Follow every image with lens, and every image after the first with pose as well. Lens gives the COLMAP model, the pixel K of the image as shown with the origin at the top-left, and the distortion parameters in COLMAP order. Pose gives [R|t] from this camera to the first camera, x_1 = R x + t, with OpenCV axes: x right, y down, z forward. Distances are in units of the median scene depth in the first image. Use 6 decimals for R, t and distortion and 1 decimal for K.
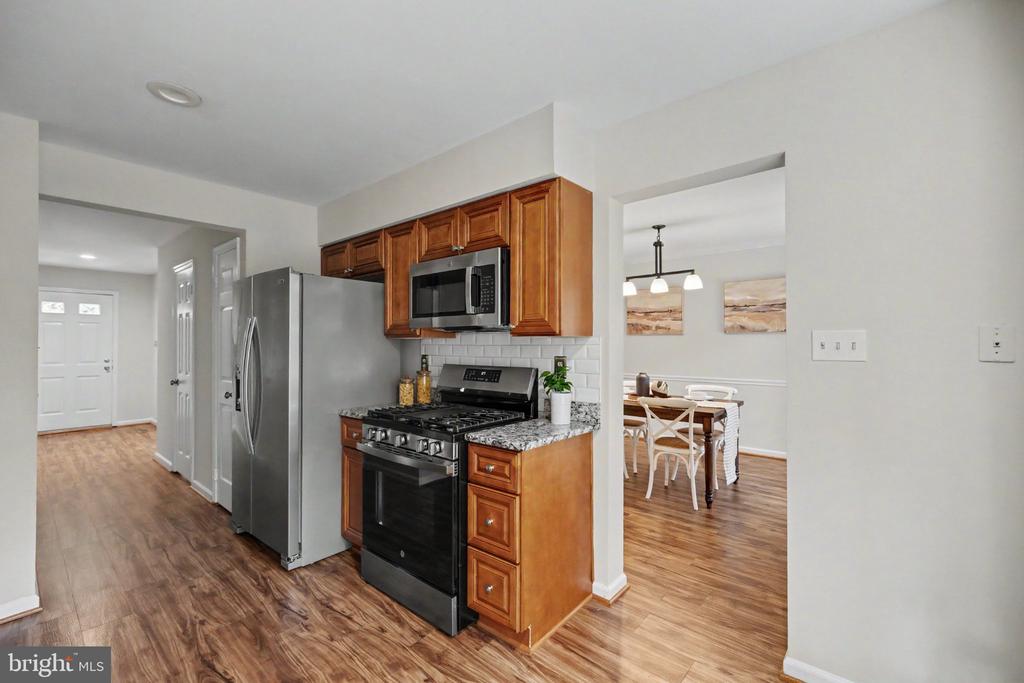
lens RADIAL K [[435.4, 0, 512.9], [0, 435.4, 336.4], [0, 0, 1]] dist [0.000463, 0.000110]
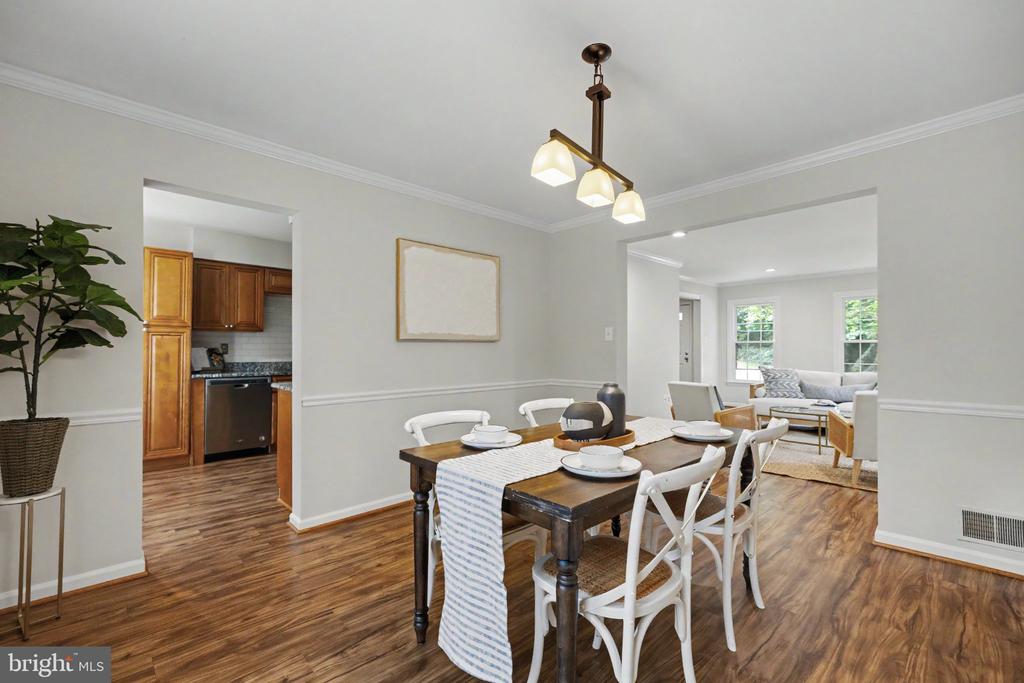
lens RADIAL K [[441.3, 0, 512.0], [0, 441.3, 341.5], [0, 0, 1]] dist [-0.000746, -0.000123]
pose [[-0.103780, -0.011074, -0.994539, 1.443590], [0.016436, 0.999782, -0.012847, 0.085127], [0.994464, -0.017680, -0.103576, 1.765717]]
